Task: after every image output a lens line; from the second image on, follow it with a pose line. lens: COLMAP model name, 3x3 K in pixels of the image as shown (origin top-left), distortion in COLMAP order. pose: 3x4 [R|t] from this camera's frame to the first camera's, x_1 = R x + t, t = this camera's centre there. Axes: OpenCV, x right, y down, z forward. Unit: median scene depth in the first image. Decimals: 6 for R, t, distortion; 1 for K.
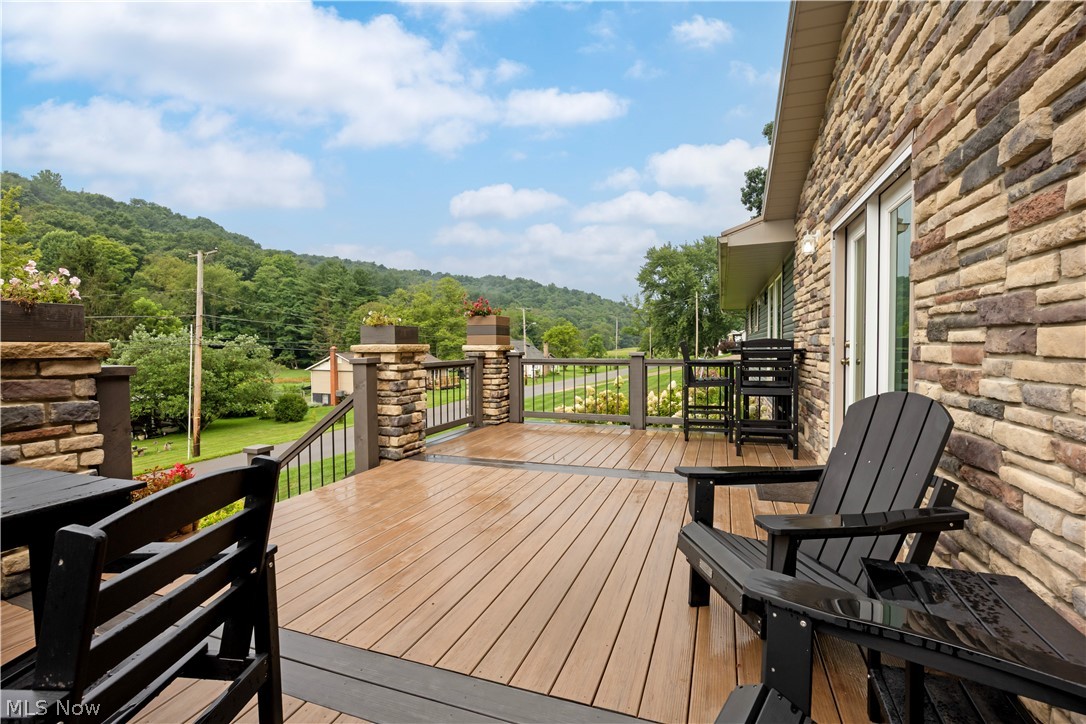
lens RADIAL K [[487.0, 0, 543.8], [0, 487.0, 362.2], [0, 0, 1]] dist [-0.013987, -0.000518]
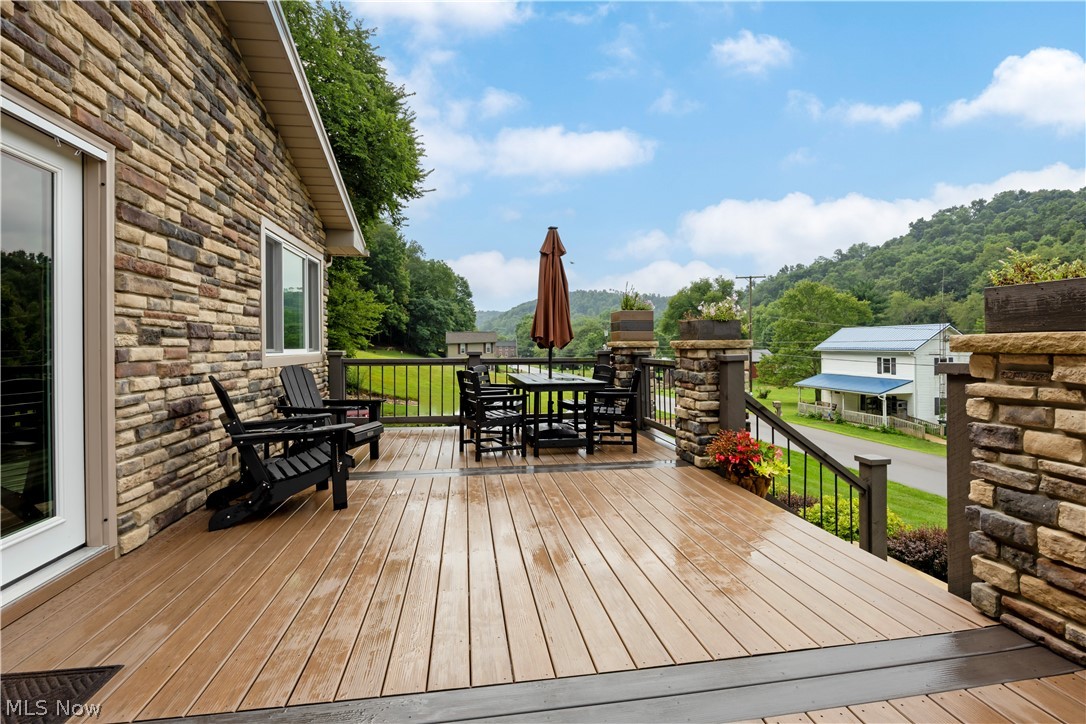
lens RADIAL K [[487.0, 0, 544.5], [0, 487.0, 351.8], [0, 0, 1]] dist [-0.013987, -0.000518]
pose [[-0.870684, 0.016935, -0.491552, 0.301348], [-0.004673, 0.999077, 0.042696, -0.049883], [0.491821, 0.039472, -0.869801, 1.581847]]
